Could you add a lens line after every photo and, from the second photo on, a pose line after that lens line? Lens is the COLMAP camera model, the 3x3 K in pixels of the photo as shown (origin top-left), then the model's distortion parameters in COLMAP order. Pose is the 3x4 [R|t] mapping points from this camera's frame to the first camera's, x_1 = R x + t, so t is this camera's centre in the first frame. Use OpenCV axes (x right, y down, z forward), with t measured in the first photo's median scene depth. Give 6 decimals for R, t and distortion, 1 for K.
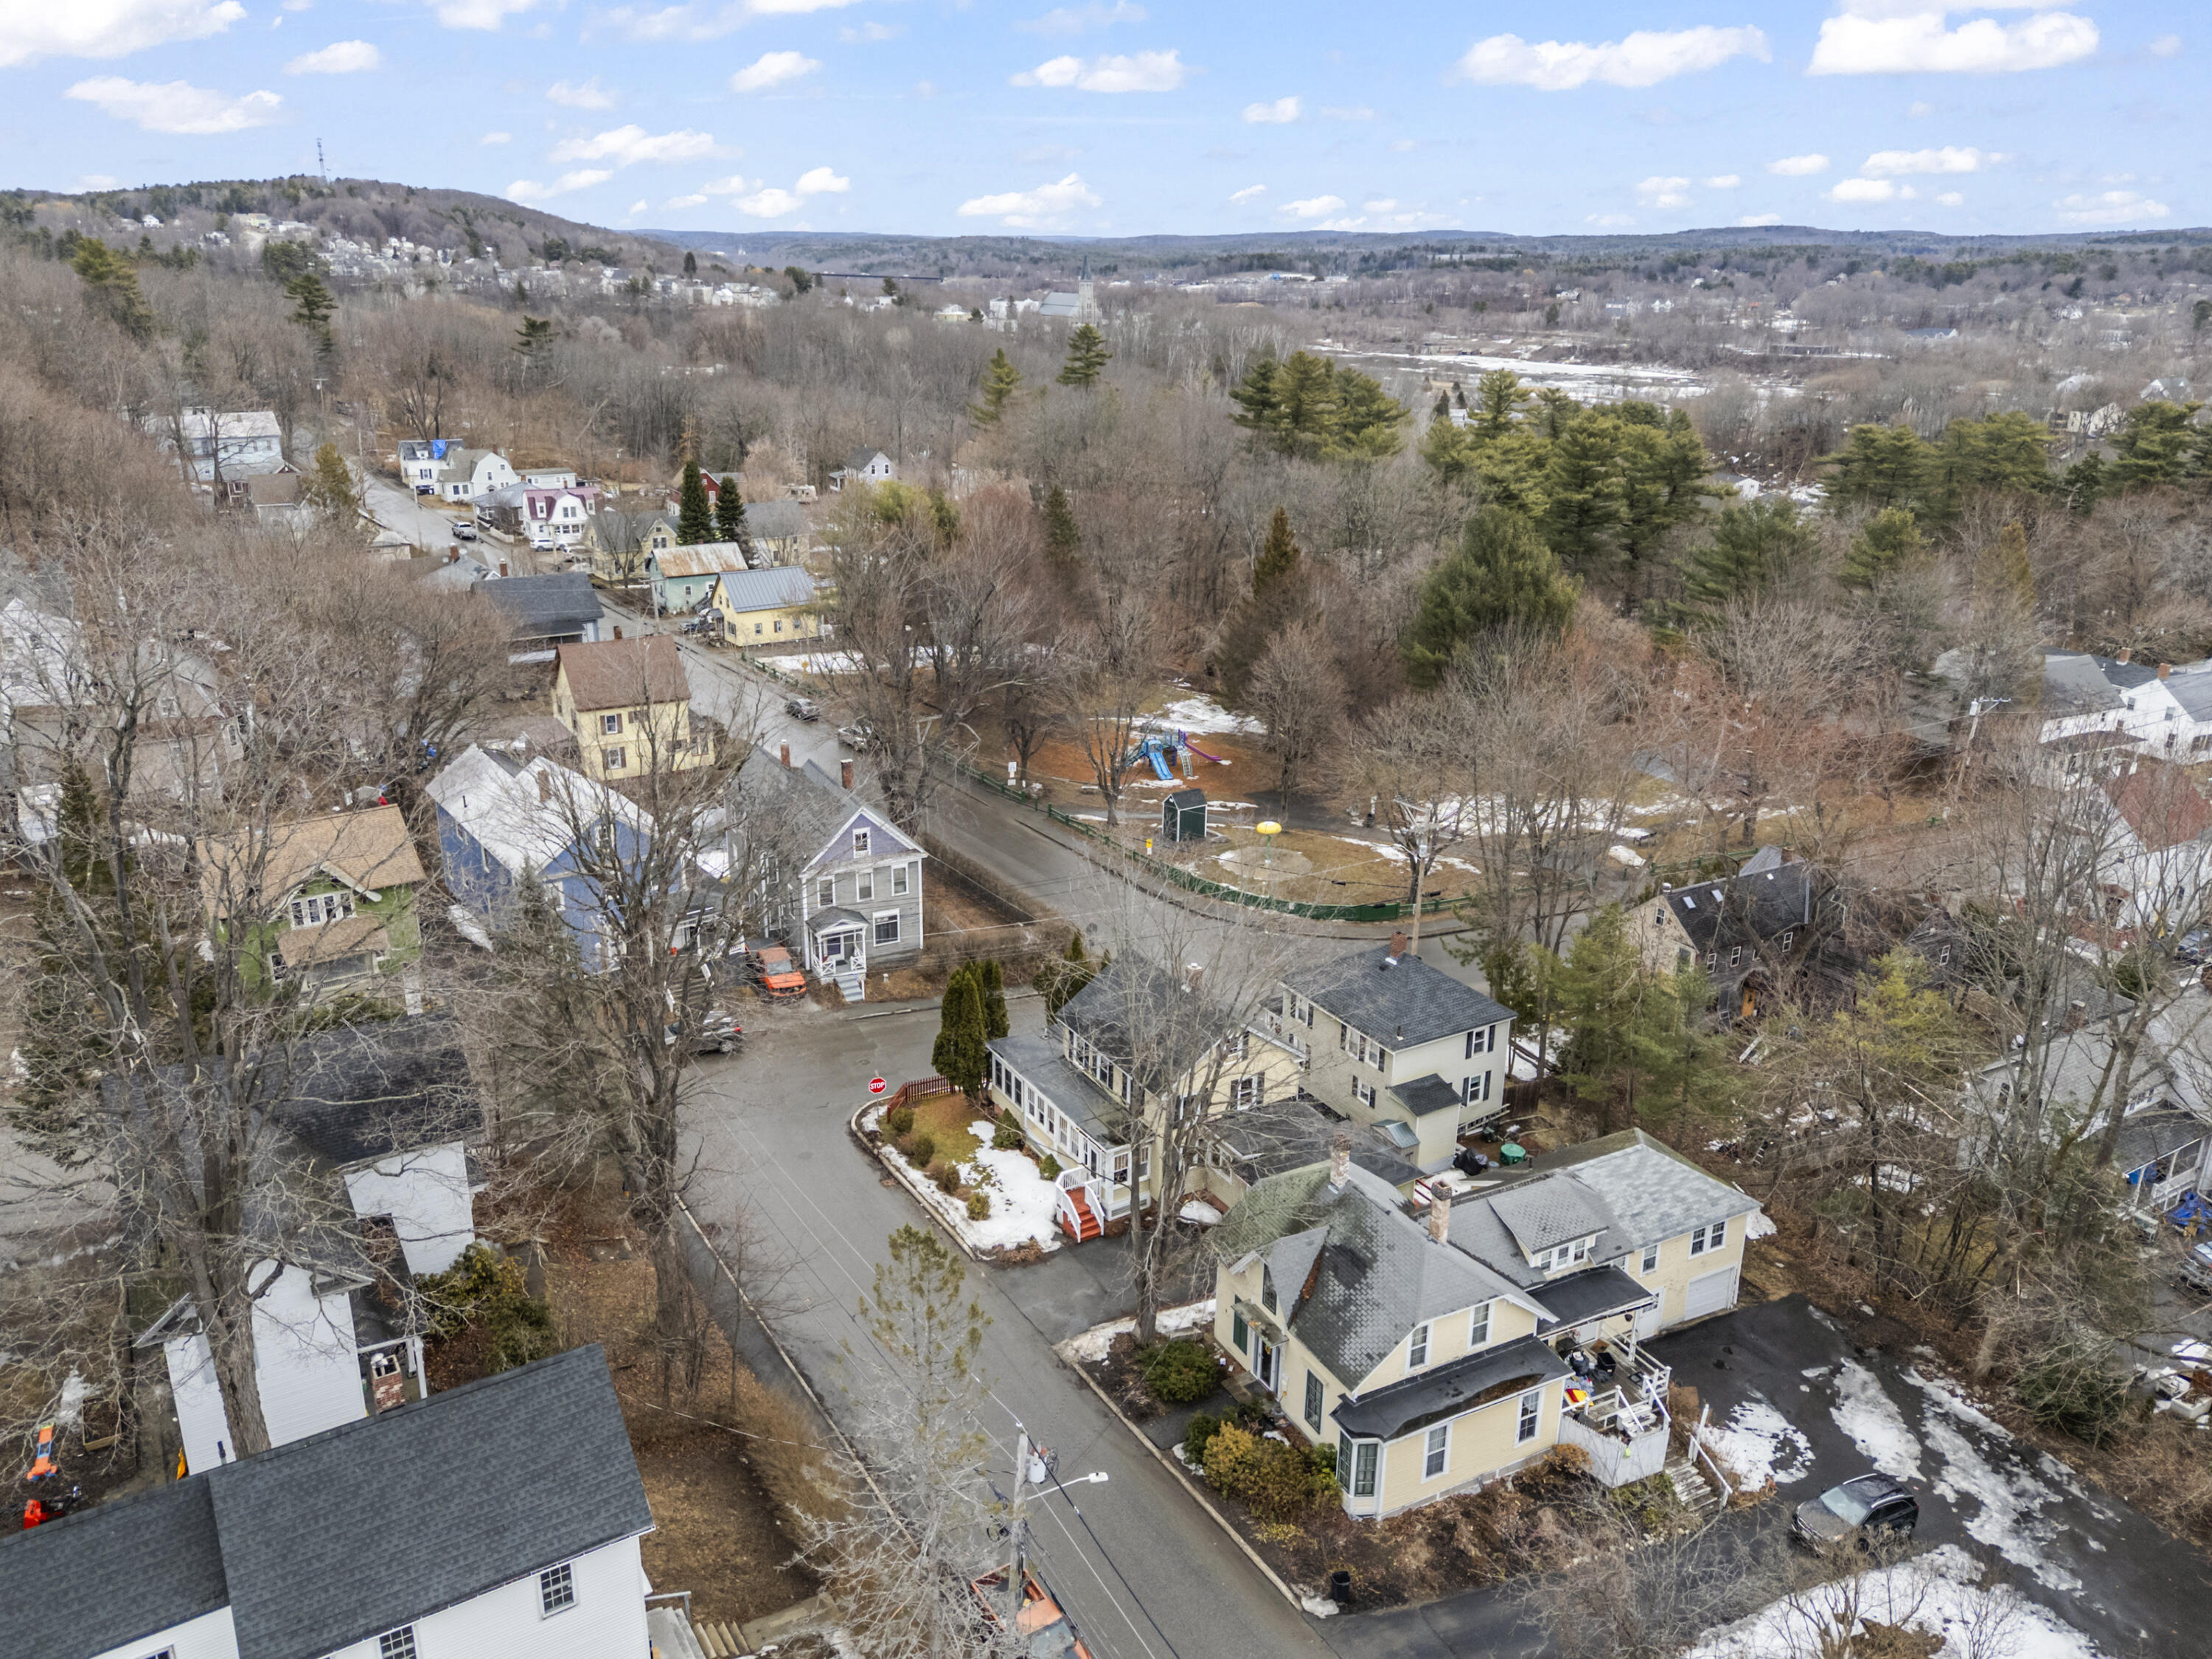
lens RADIAL K [[1640.7, 0, 1096.8], [0, 1640.7, 824.3], [0, 0, 1]] dist [0.093658, -0.115237]
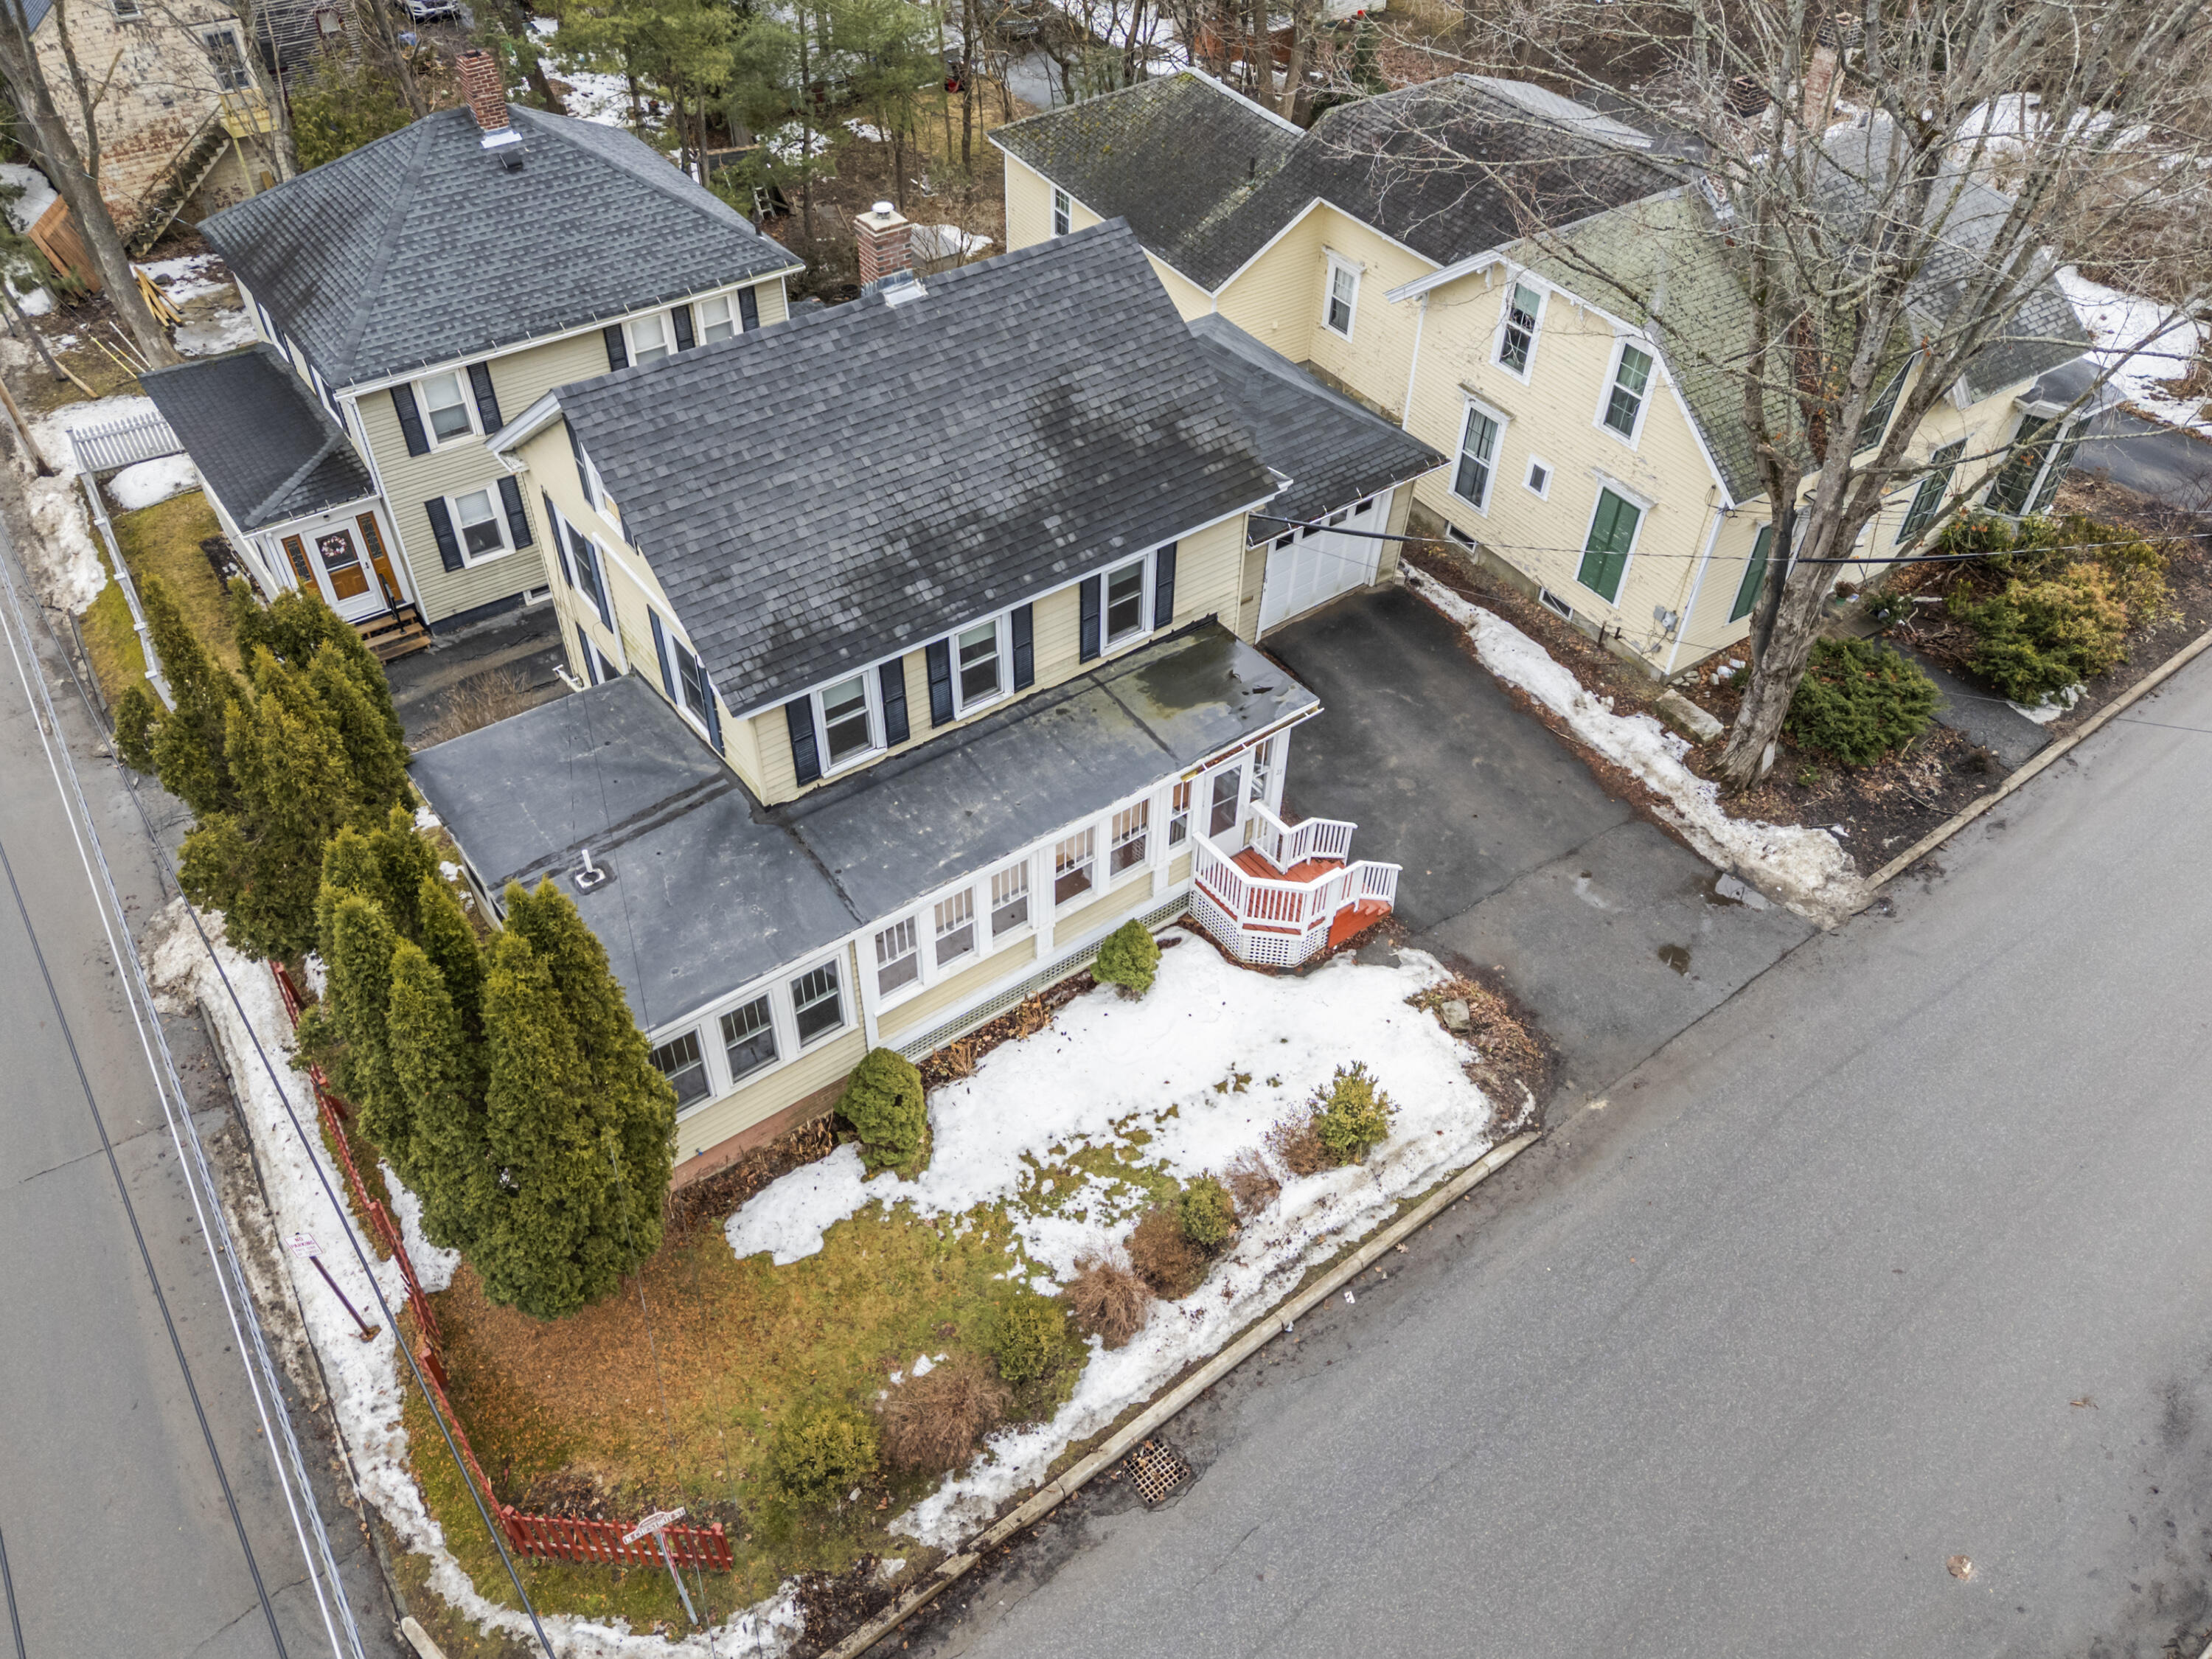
lens RADIAL K [[1640.7, 0, 1096.8], [0, 1640.7, 824.3], [0, 0, 1]] dist [0.093658, -0.115237]
pose [[-0.102014, -0.695308, 0.711436, -0.240049], [0.320914, 0.653929, 0.685121, -0.037561], [-0.941598, 0.298202, 0.156425, 0.925195]]
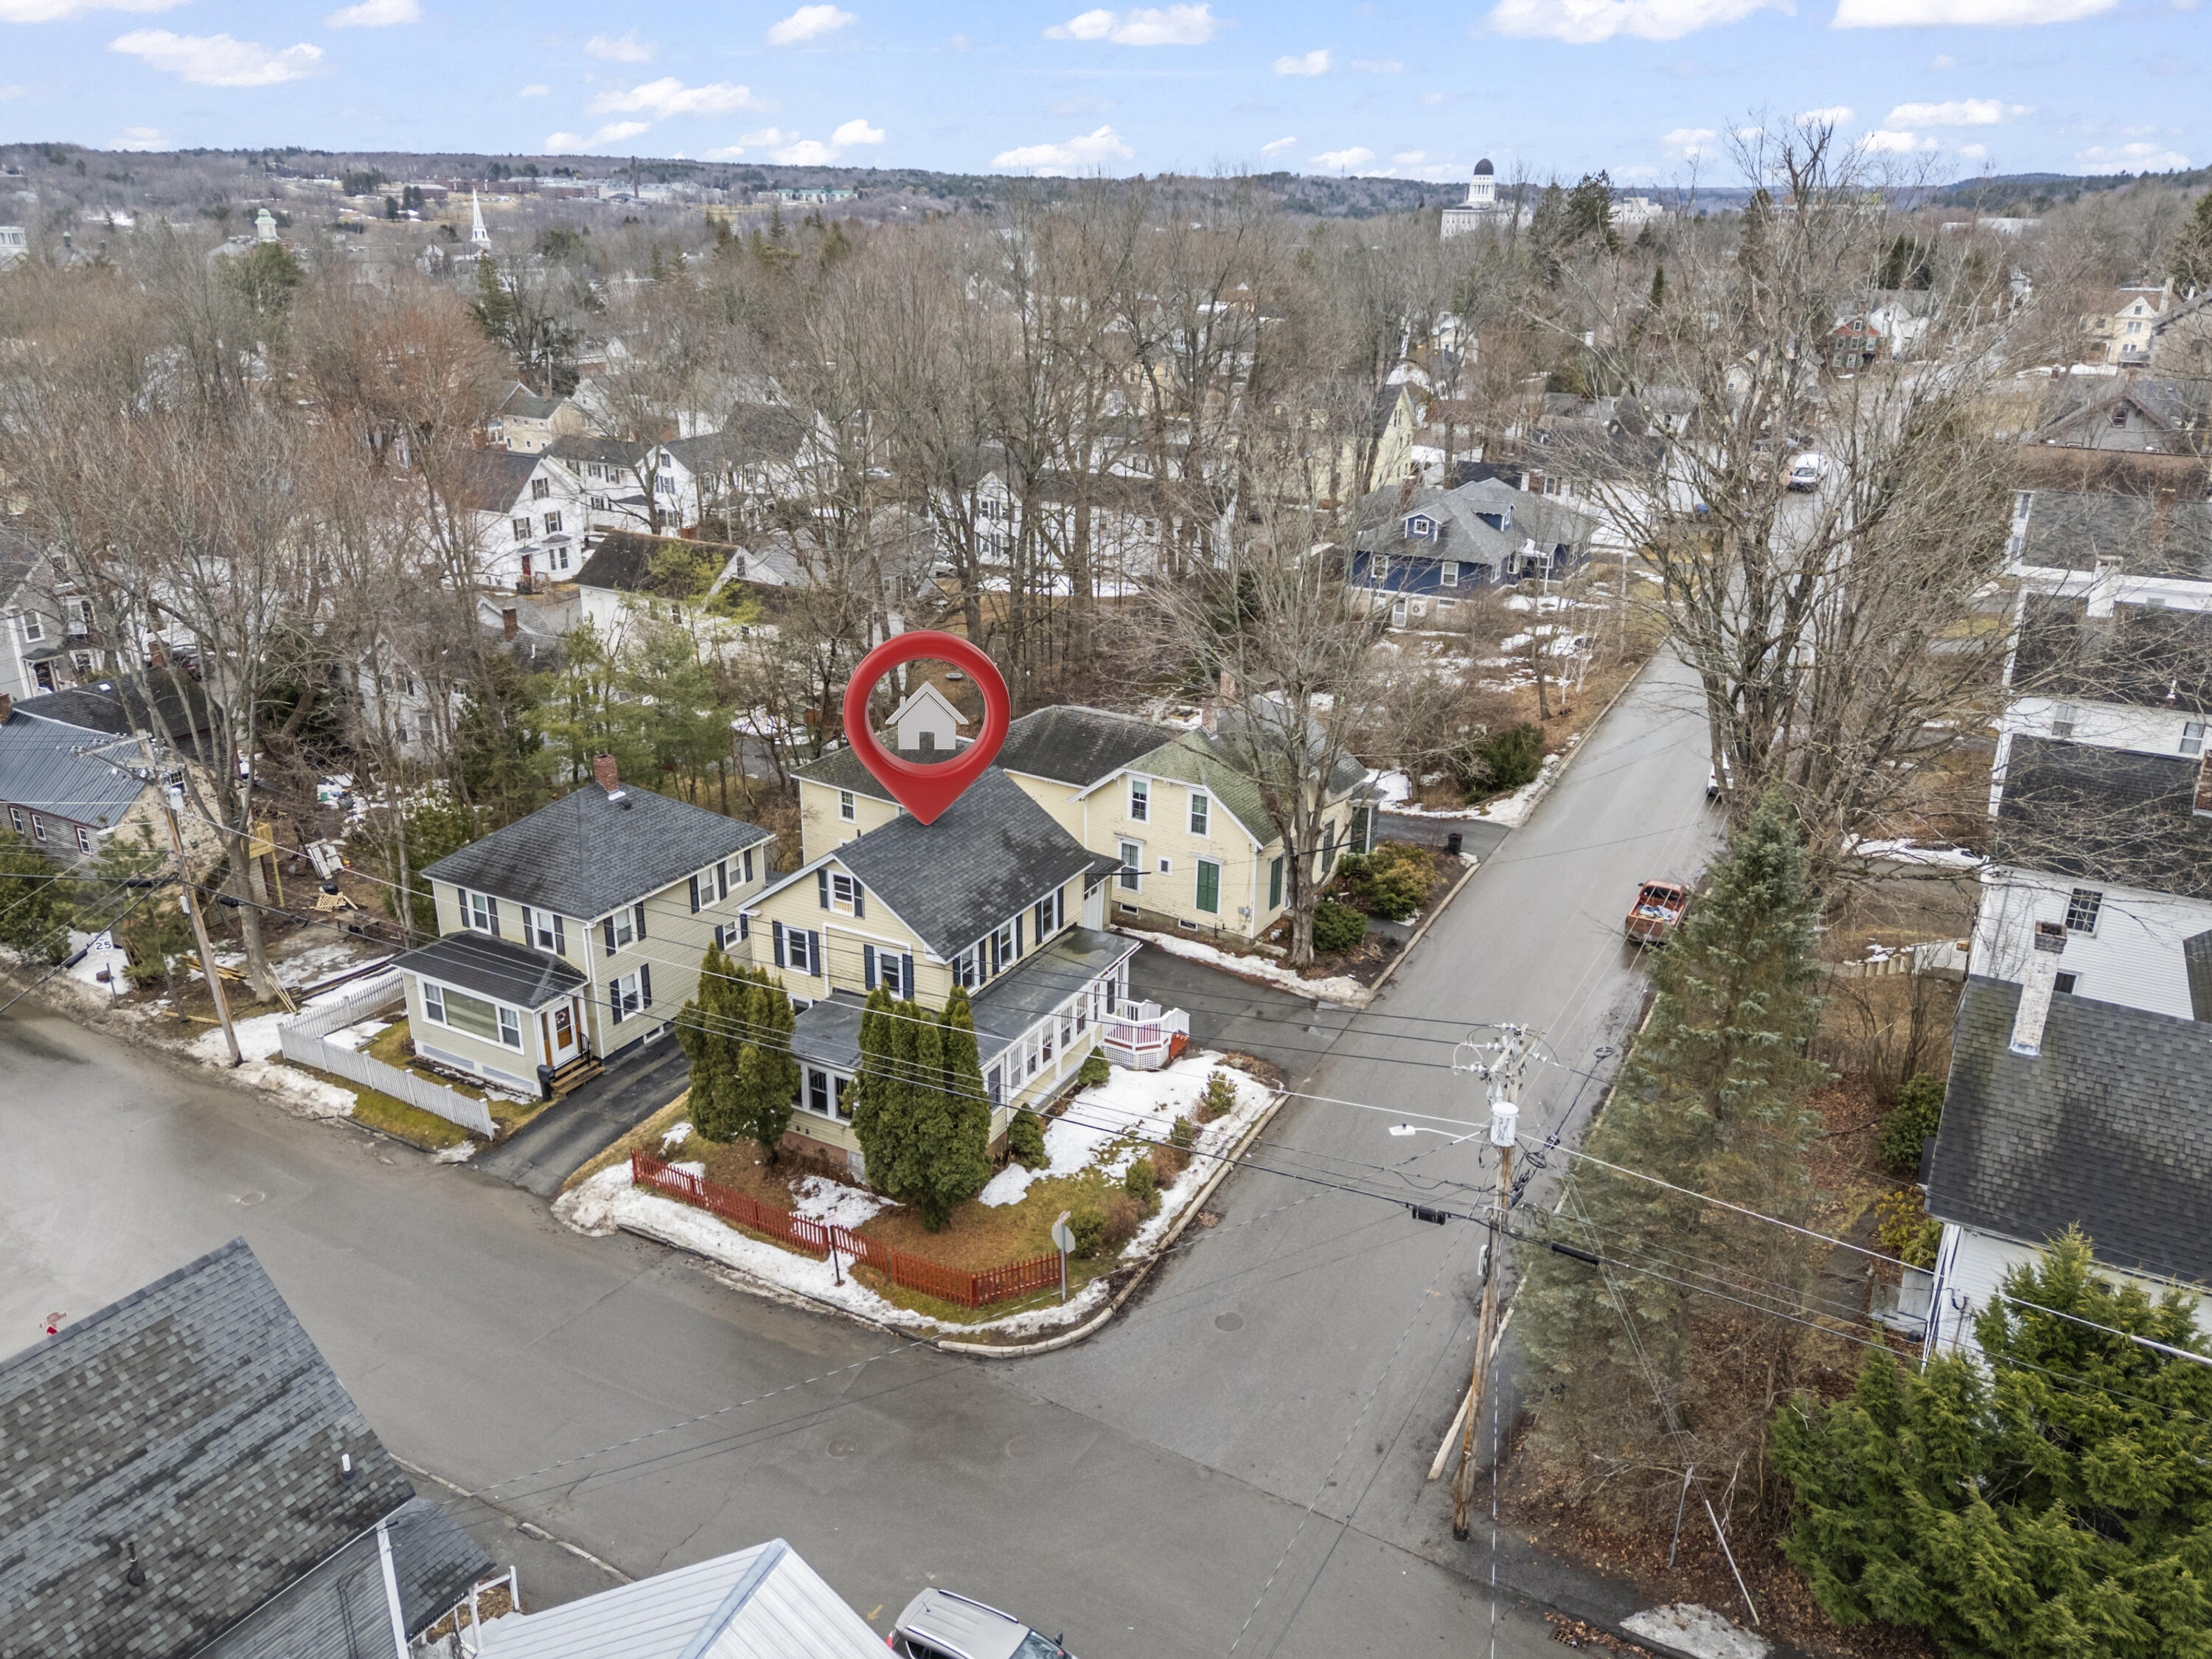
lens RADIAL K [[1640.7, 0, 1096.8], [0, 1640.7, 824.3], [0, 0, 1]] dist [0.093658, -0.115237]
pose [[-0.501210, -0.326116, 0.801522, -0.552031], [0.279697, 0.815490, 0.506700, -0.232314], [-0.818876, 0.478147, -0.317518, 1.148838]]
